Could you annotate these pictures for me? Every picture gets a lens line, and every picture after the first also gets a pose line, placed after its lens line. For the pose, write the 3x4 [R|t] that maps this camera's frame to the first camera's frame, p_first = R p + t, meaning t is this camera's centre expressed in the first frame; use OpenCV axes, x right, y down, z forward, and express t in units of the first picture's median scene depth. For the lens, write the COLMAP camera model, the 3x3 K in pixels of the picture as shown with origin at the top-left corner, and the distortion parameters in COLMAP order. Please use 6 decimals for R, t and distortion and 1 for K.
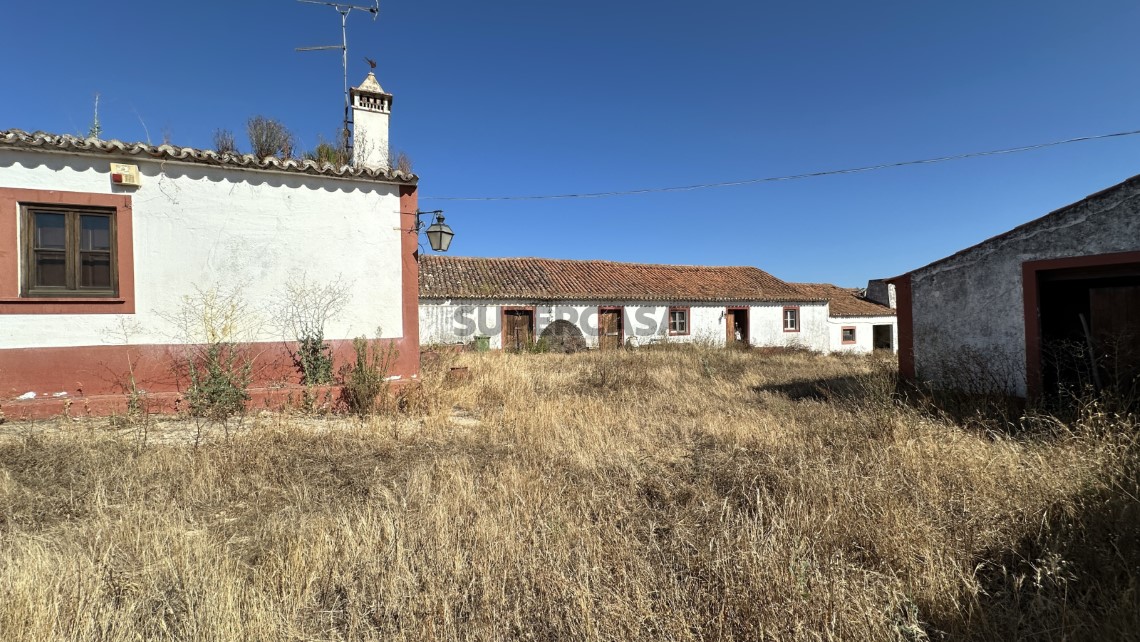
lens RADIAL K [[454.4, 0, 565.4], [0, 454.4, 320.7], [0, 0, 1]] dist [0.001146, 0.000341]
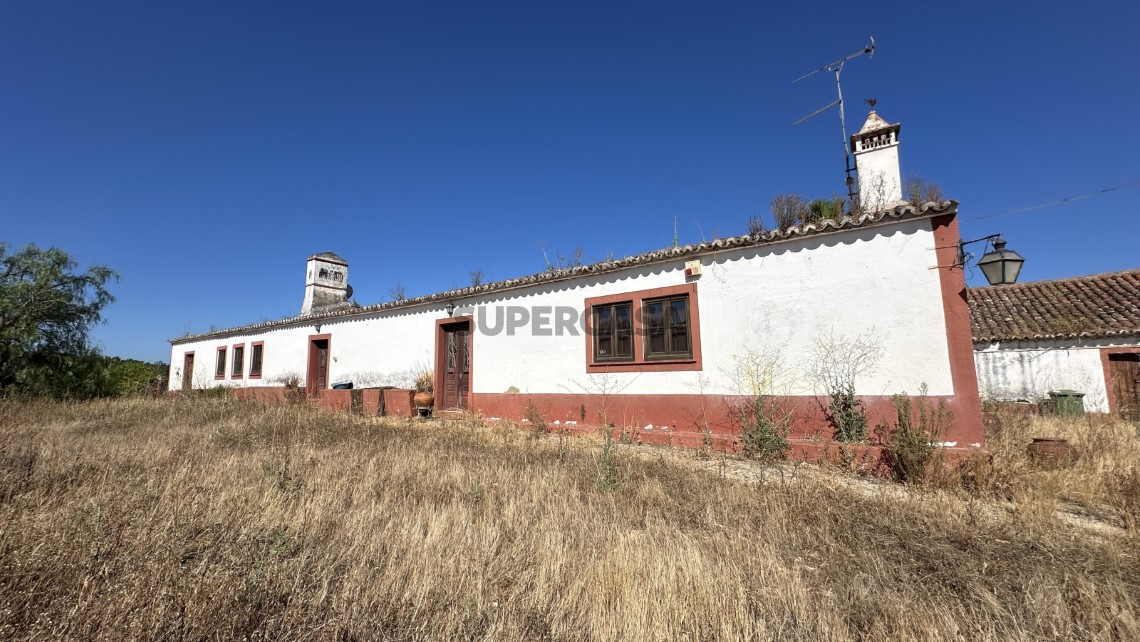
lens RADIAL K [[454.4, 0, 572.6], [0, 454.4, 321.4], [0, 0, 1]] dist [0.001146, 0.000341]
pose [[0.558563, -0.098569, -0.823585, -0.052913], [0.010794, 0.993694, -0.111607, -0.012018], [0.829392, 0.053450, 0.556104, -0.041978]]
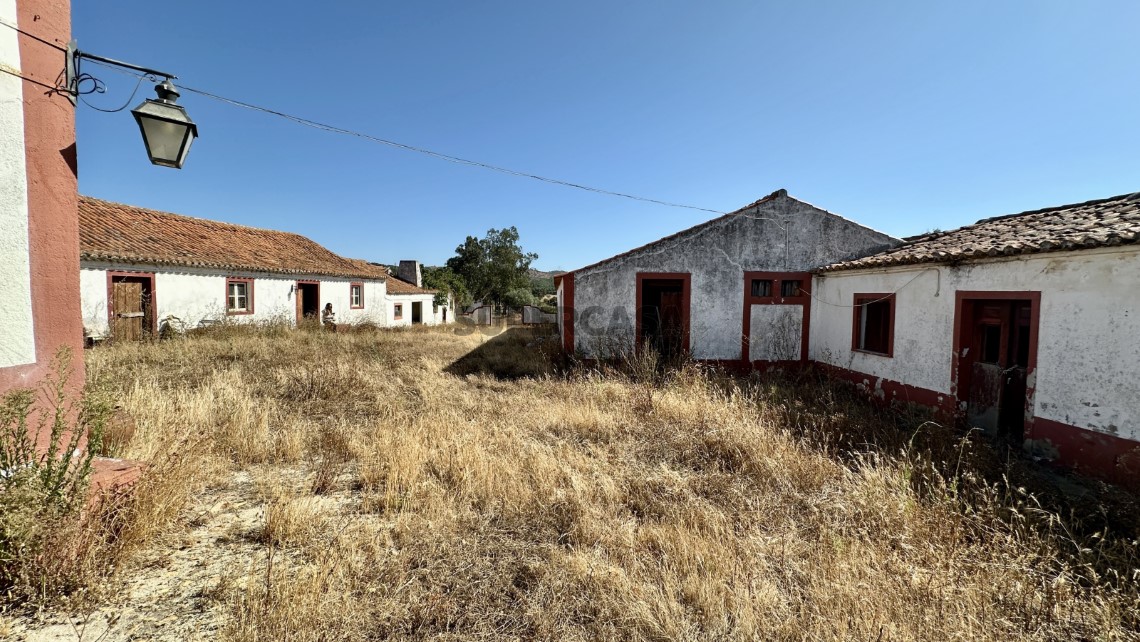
lens RADIAL K [[454.4, 0, 567.3], [0, 454.4, 323.2], [0, 0, 1]] dist [0.001146, 0.000341]
pose [[0.501583, -0.031702, 0.864528, -0.477487], [-0.027843, 0.998219, 0.052759, -0.031232], [-0.864661, -0.050534, 0.499807, 0.423933]]
